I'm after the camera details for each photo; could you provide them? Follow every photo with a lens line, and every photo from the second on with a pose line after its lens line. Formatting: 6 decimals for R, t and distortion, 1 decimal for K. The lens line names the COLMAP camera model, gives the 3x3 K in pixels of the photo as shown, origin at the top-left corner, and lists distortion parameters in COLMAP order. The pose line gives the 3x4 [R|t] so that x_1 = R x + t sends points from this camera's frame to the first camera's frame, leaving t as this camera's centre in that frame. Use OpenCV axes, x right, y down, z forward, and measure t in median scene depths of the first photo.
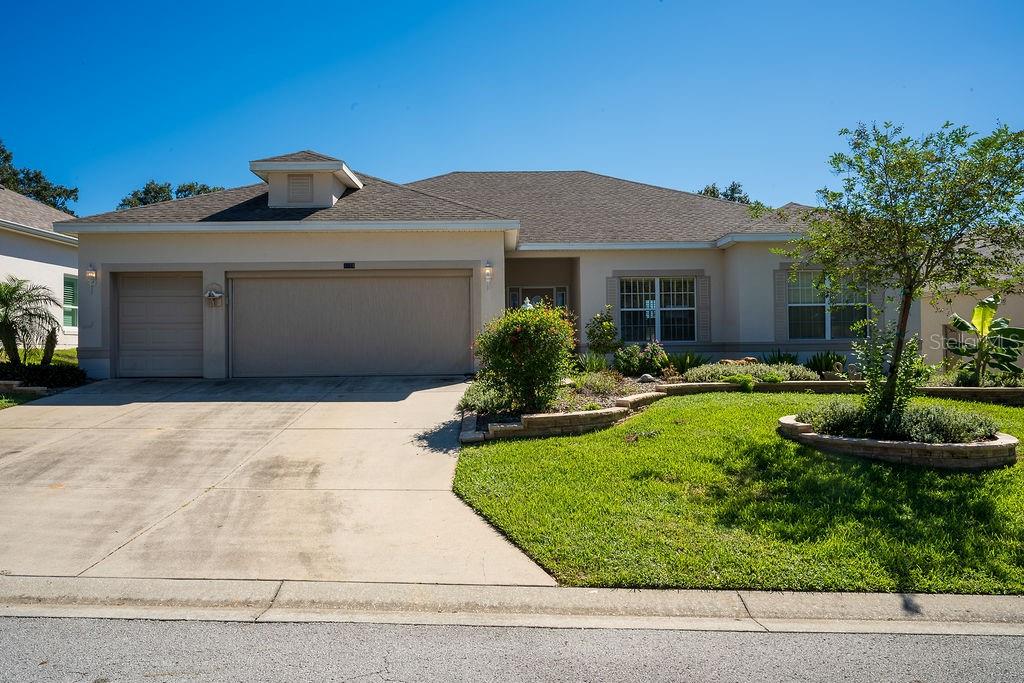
lens RADIAL K [[715.7, 0, 512.0], [0, 715.7, 341.5], [0, 0, 1]] dist [0.000544, -0.000143]
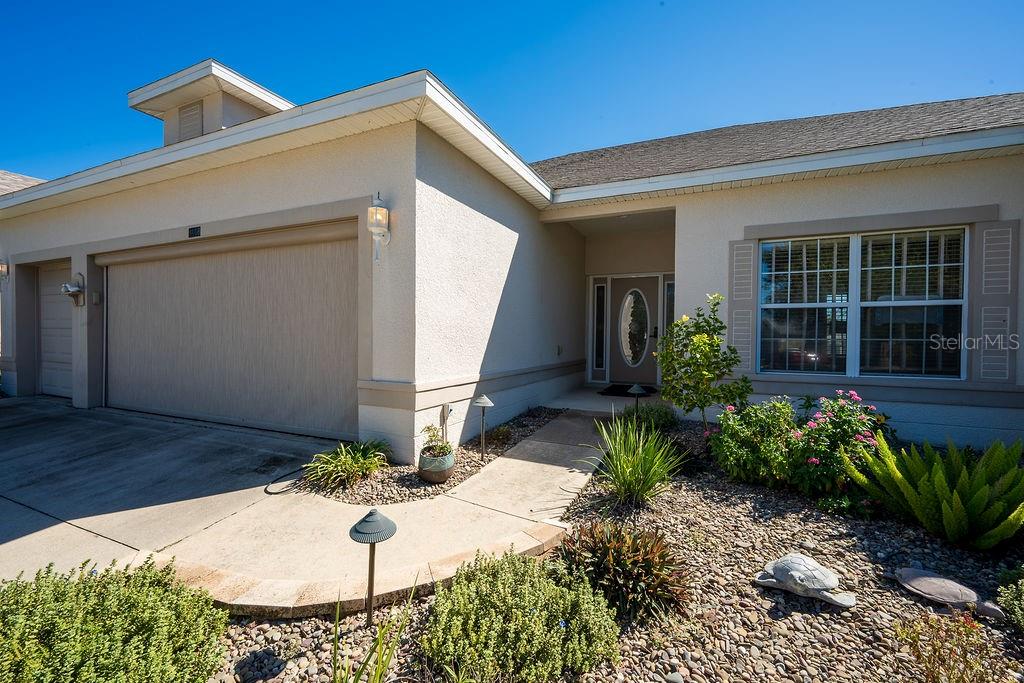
lens RADIAL K [[447.0, 0, 512.0], [0, 447.0, 341.5], [0, 0, 1]] dist [-0.000516, 0.000145]
pose [[0.903470, 0.020952, -0.428140, 0.135392], [-0.013983, 0.999714, 0.019418, -0.025322], [0.428424, -0.011557, 0.903504, 0.683207]]
